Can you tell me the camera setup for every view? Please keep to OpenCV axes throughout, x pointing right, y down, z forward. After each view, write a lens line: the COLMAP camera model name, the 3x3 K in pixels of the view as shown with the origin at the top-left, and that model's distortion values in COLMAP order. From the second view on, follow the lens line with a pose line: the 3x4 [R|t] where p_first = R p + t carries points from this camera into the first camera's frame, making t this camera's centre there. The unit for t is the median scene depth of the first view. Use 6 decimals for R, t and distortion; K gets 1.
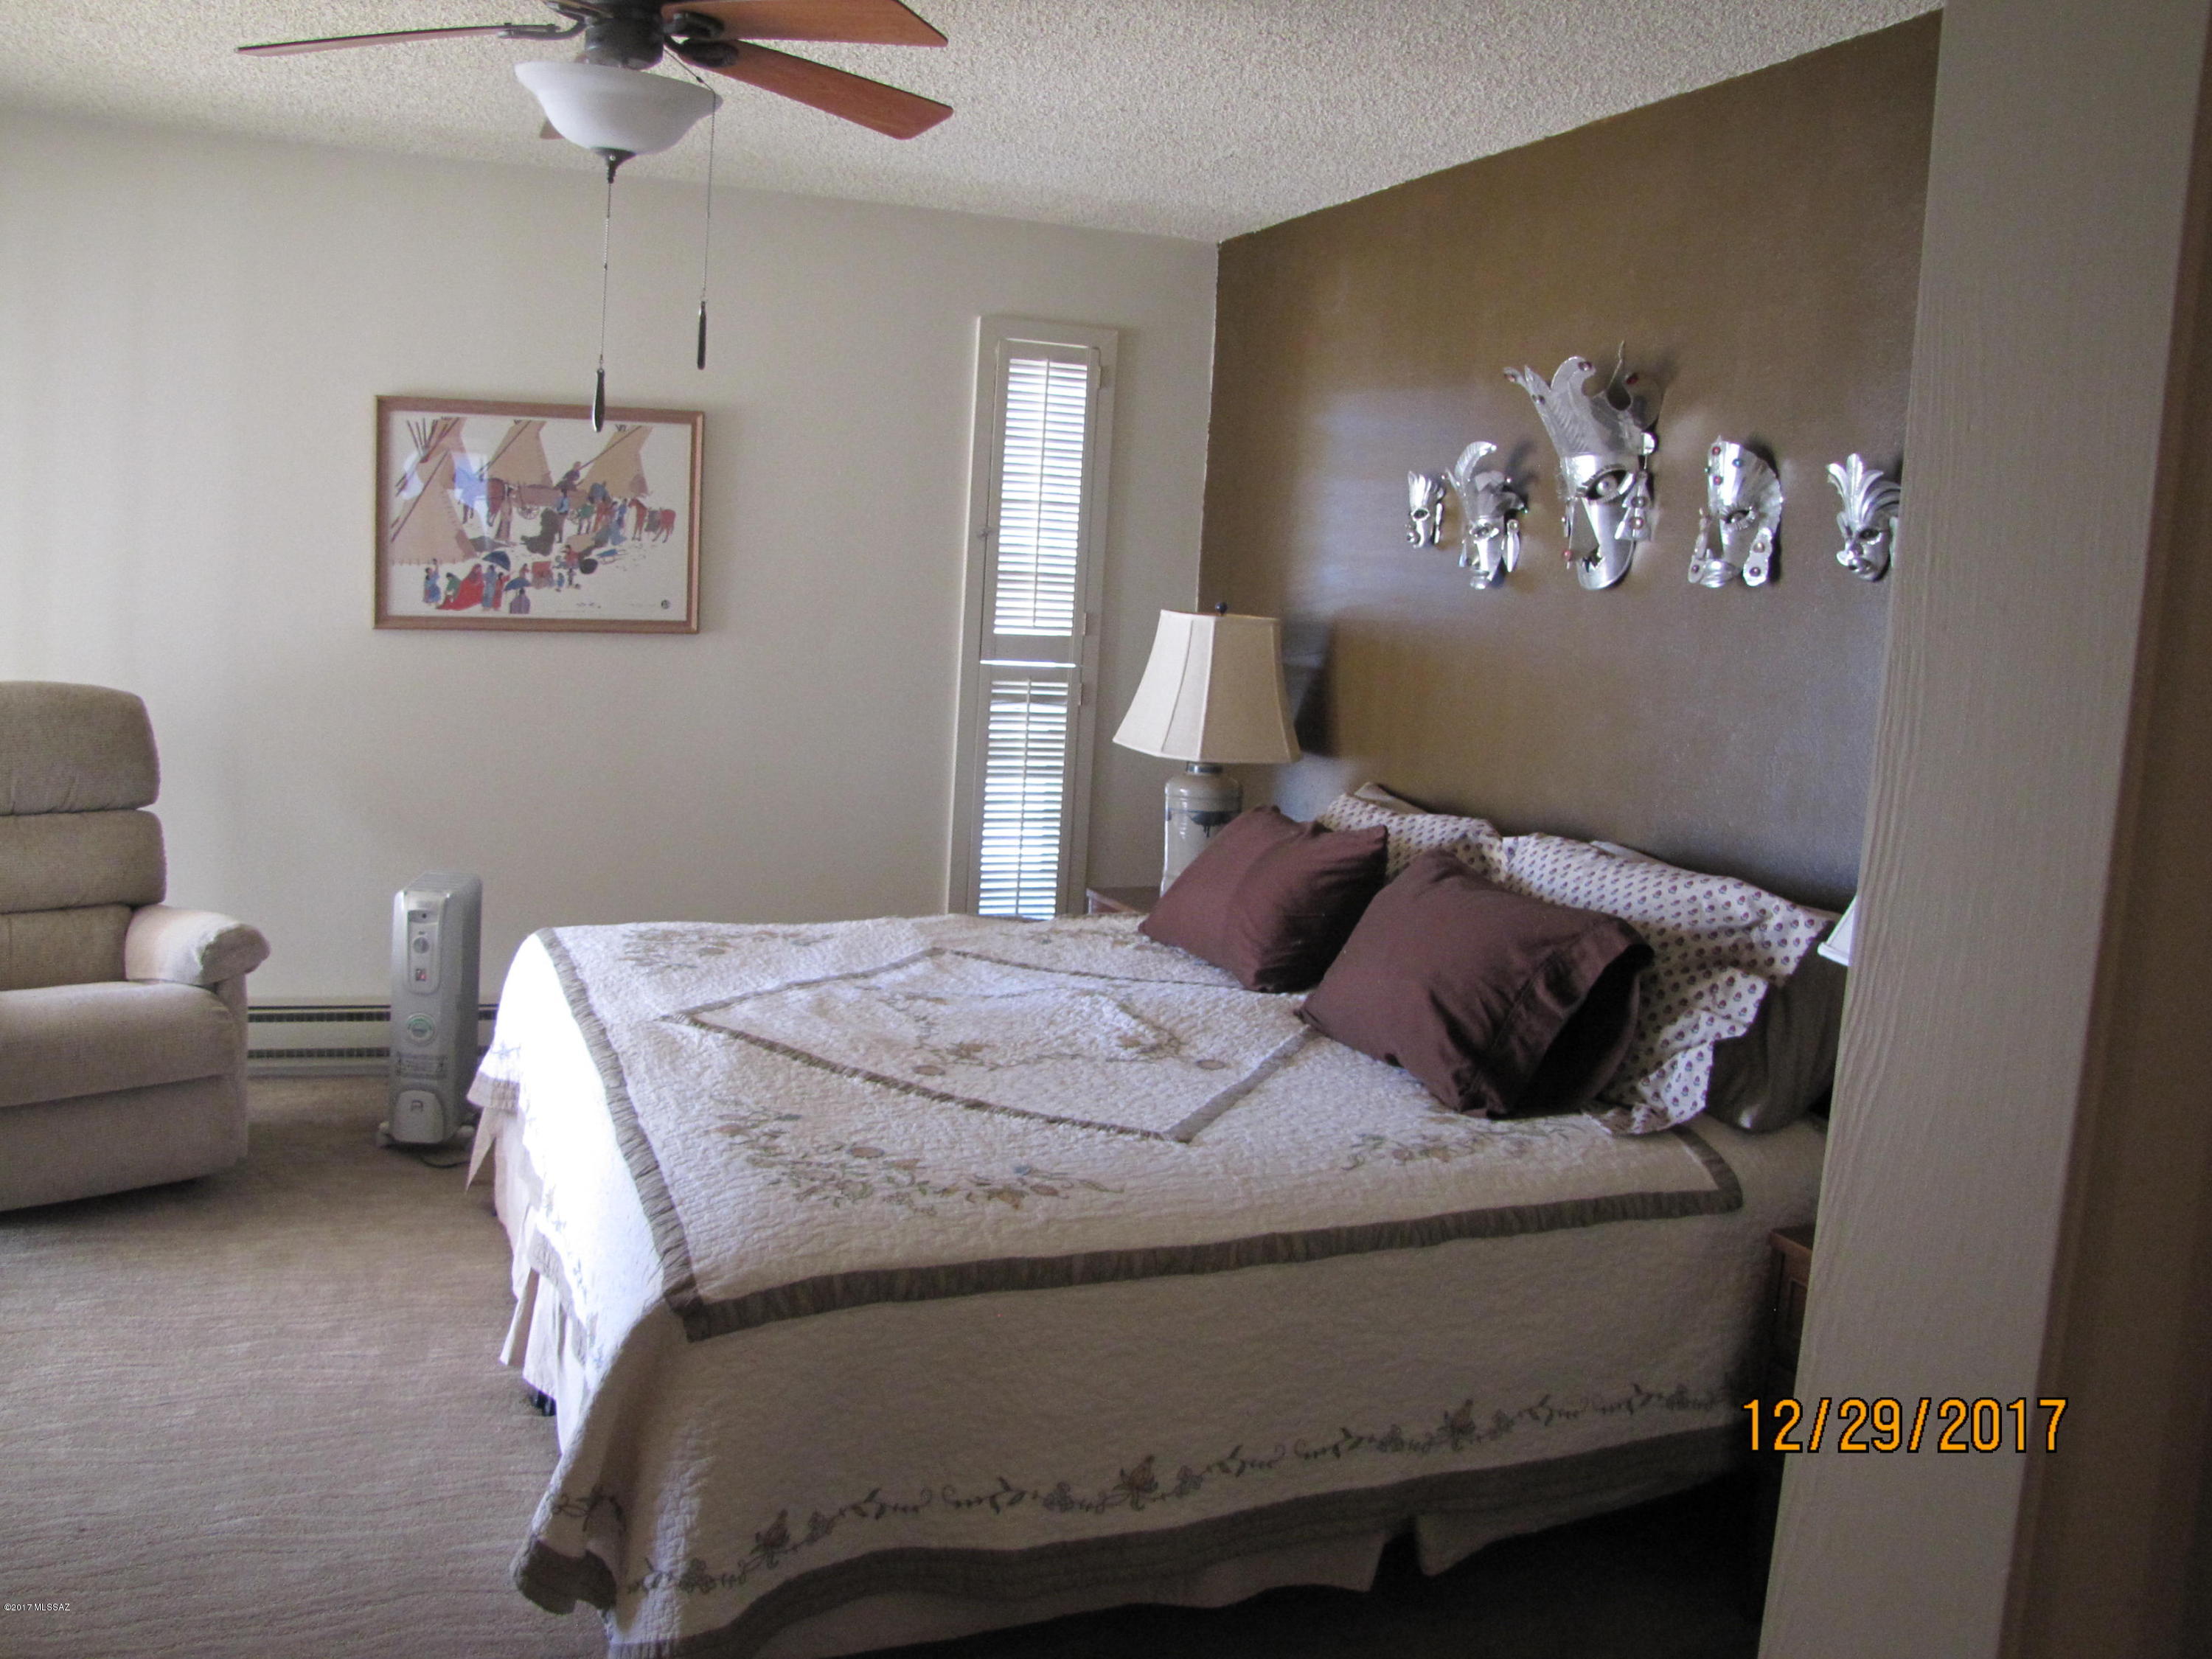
lens RADIAL K [[1875.9, 0, 1085.5], [0, 1875.9, 792.3], [0, 0, 1]] dist [-0.176603, 0.148866]
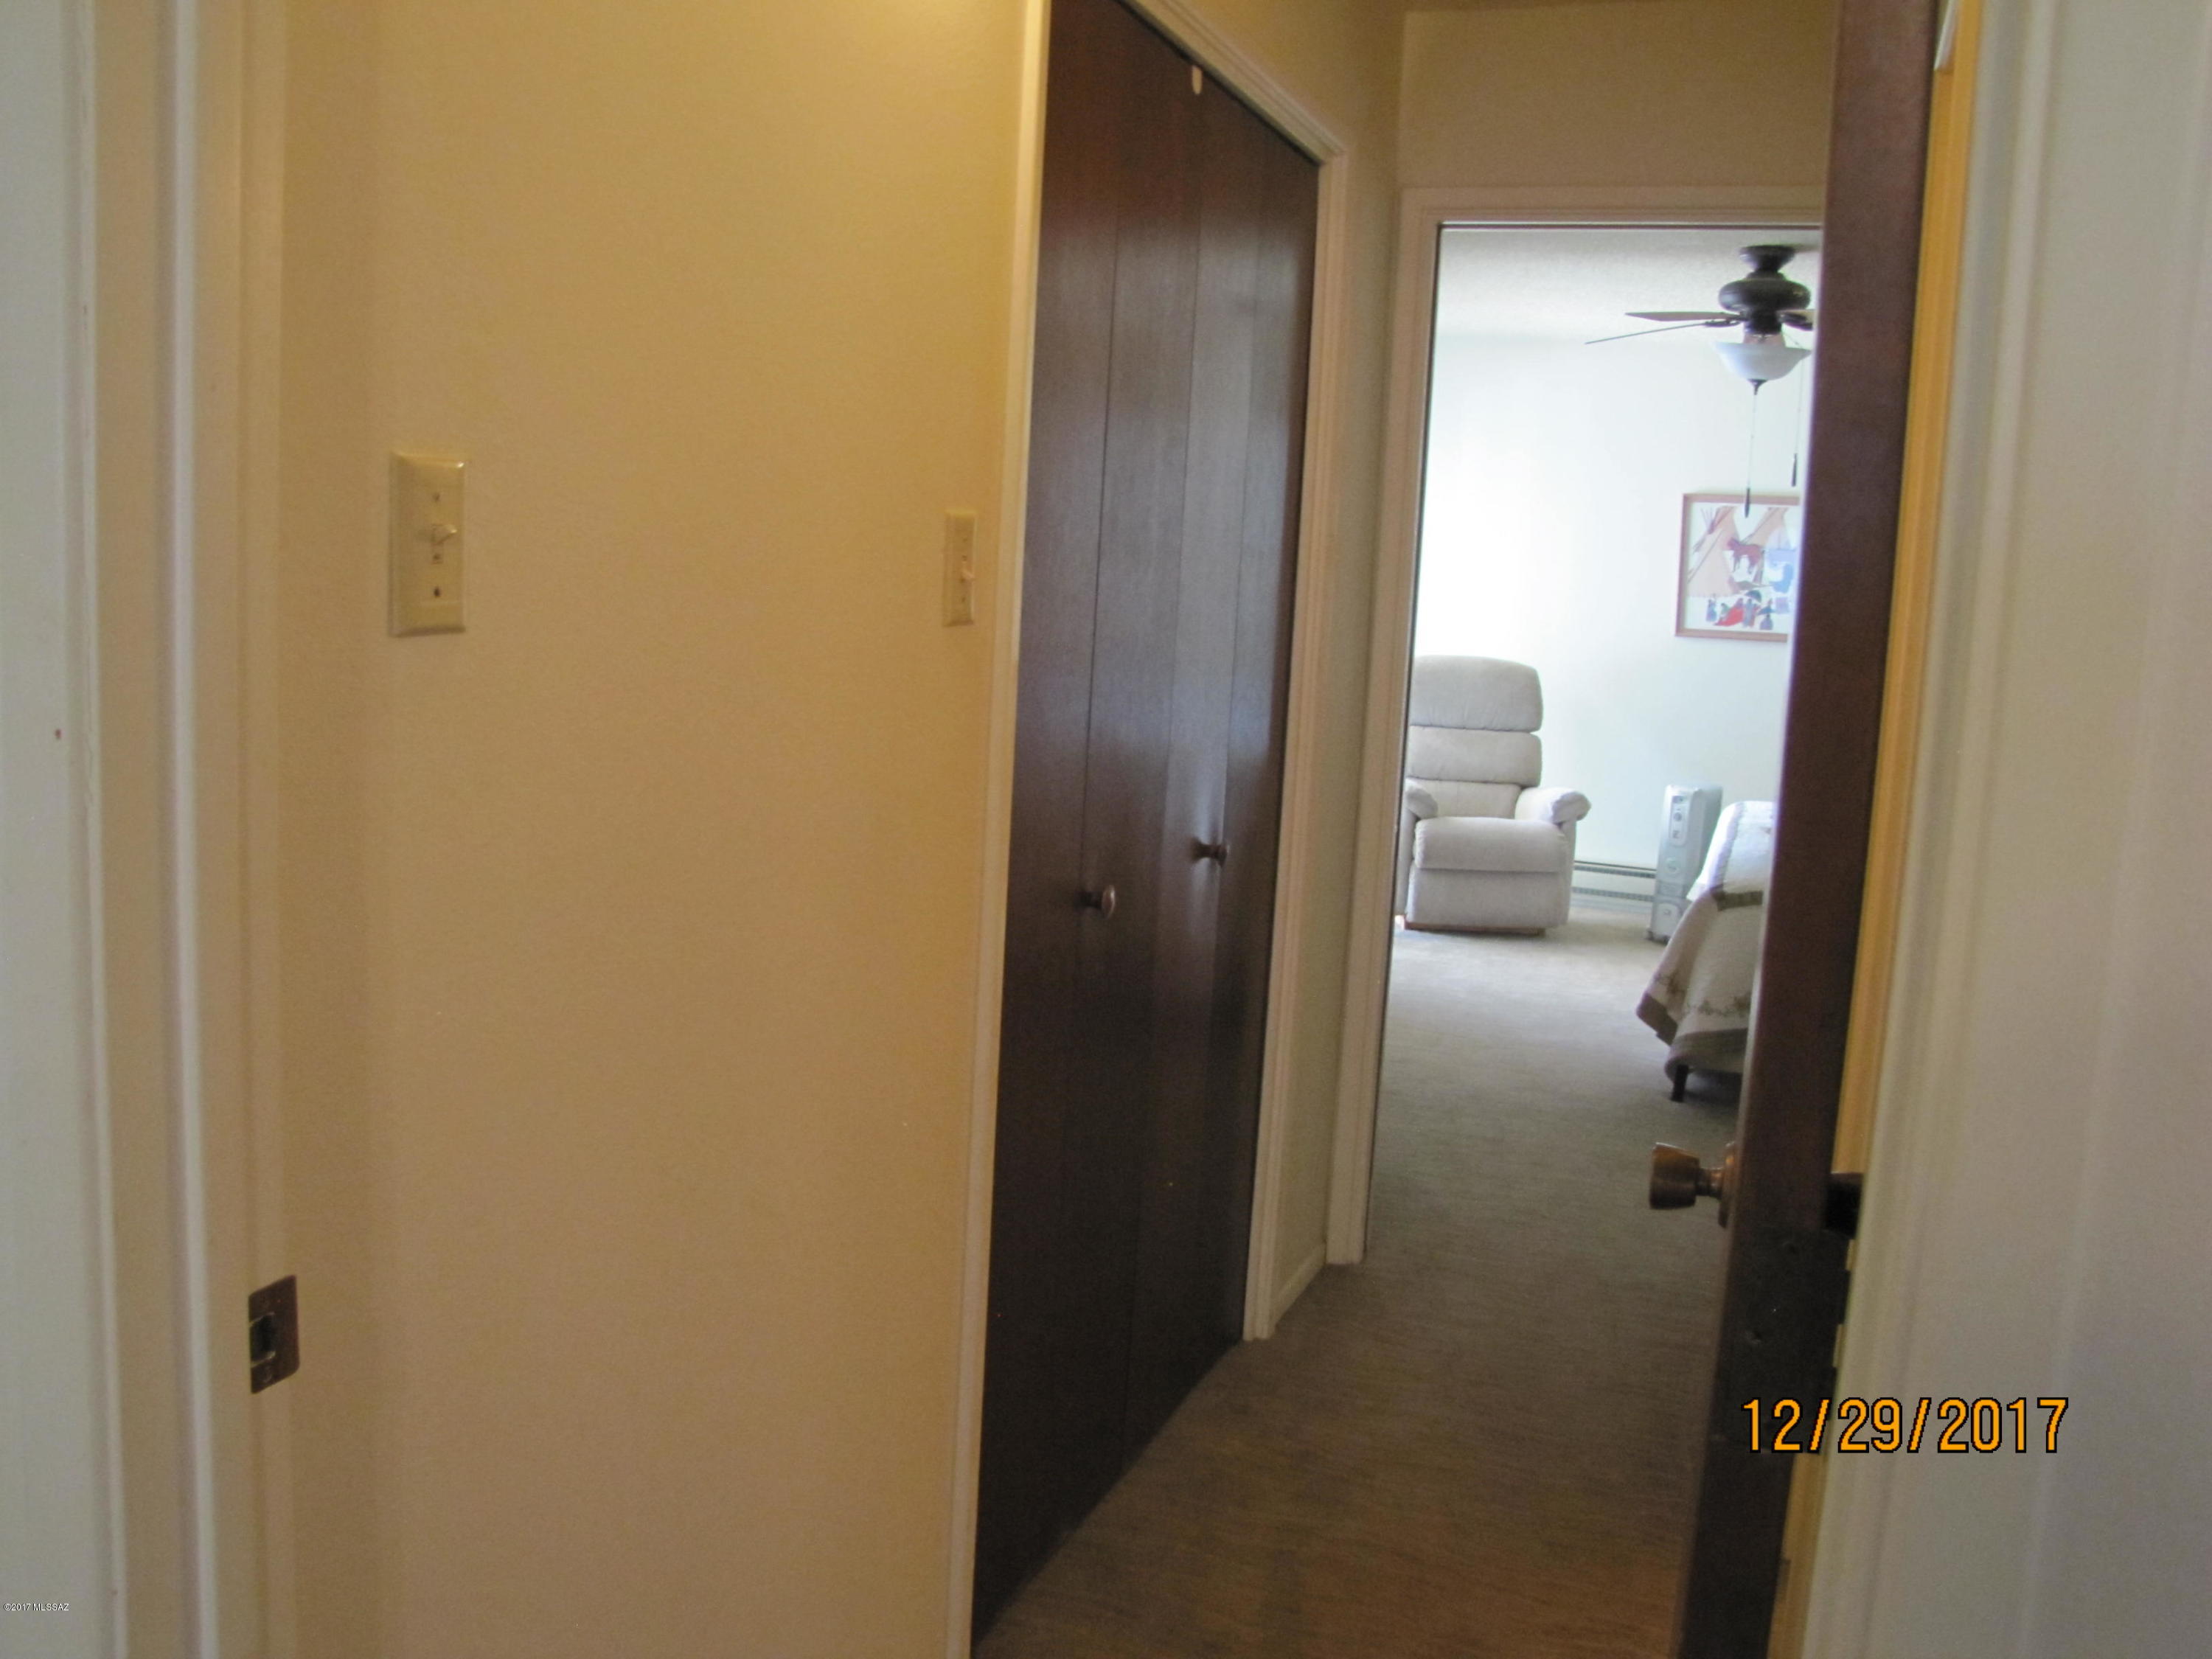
lens RADIAL K [[1875.9, 0, 1085.5], [0, 1875.9, 792.3], [0, 0, 1]] dist [-0.176603, 0.148866]
pose [[0.740908, 0.061395, -0.668794, 0.361386], [-0.089713, 0.995936, -0.007961, 0.120357], [0.665587, 0.065898, 0.743405, -0.616735]]
